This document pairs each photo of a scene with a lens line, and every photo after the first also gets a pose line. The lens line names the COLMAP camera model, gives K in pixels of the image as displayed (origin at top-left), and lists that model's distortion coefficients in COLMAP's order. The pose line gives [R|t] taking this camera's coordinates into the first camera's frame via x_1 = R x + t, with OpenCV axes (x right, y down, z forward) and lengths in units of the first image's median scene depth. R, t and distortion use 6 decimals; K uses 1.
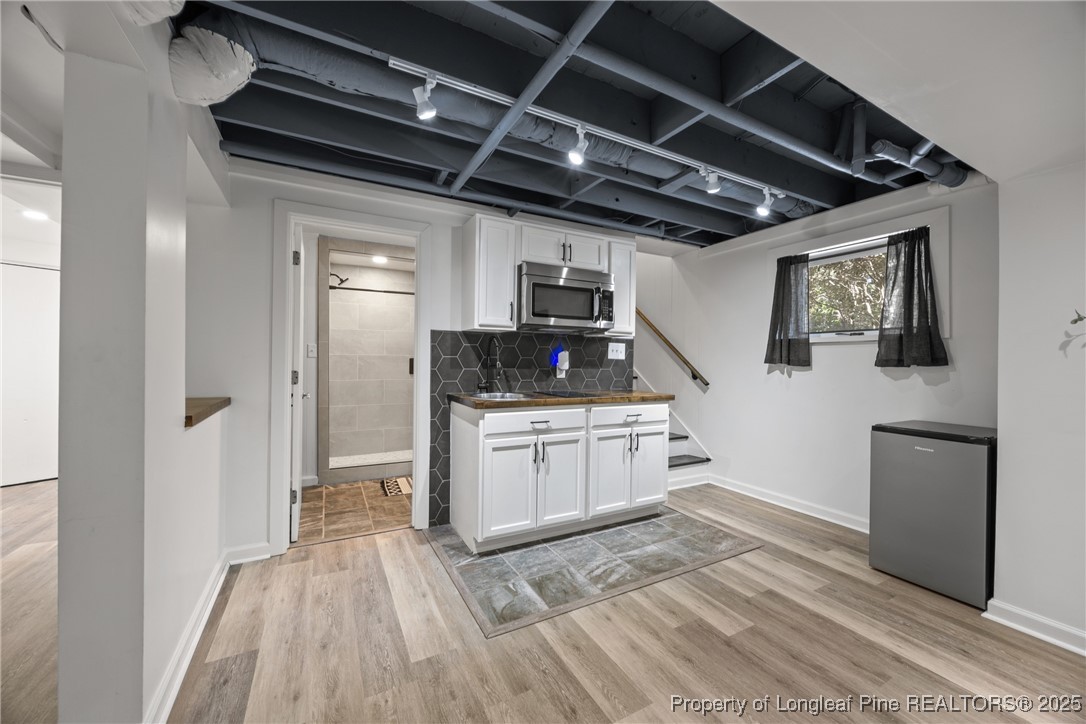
lens RADIAL K [[410.5, 0, 541.6], [0, 410.5, 362.5], [0, 0, 1]] dist [-0.003261, -0.000514]
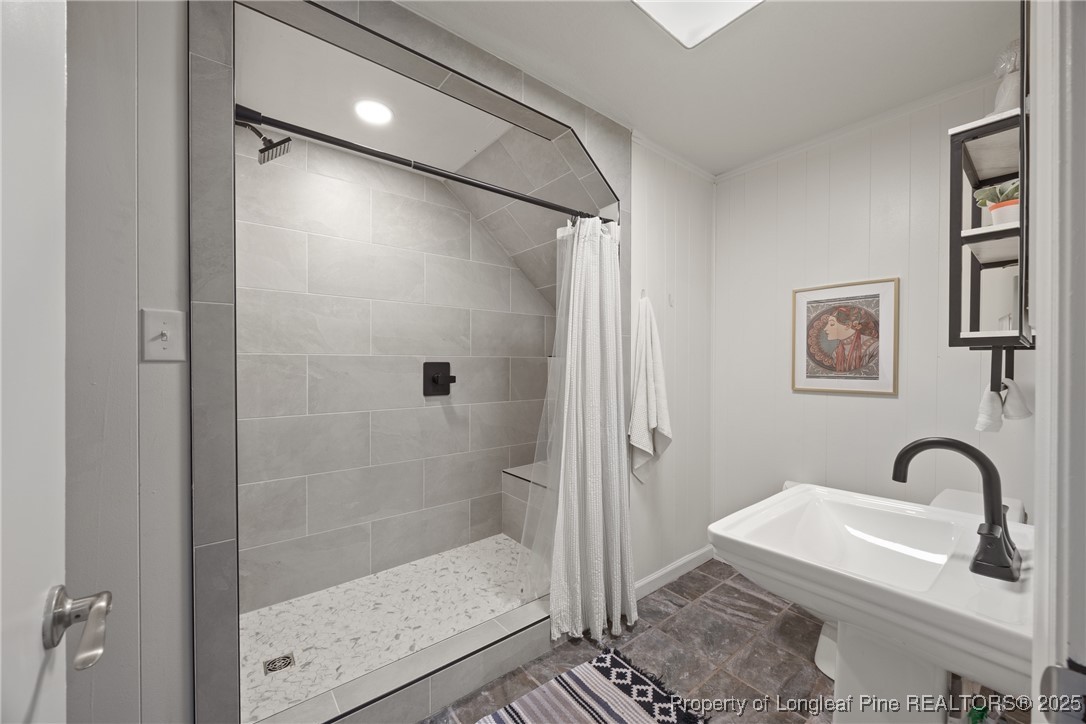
lens RADIAL K [[410.5, 0, 541.6], [0, 410.5, 362.5], [0, 0, 1]] dist [-0.003261, -0.000514]
pose [[0.983842, -0.008144, 0.178853, -0.288289], [0.009272, 0.999942, -0.005474, -0.006273], [-0.178798, 0.007044, 0.983861, 0.545895]]
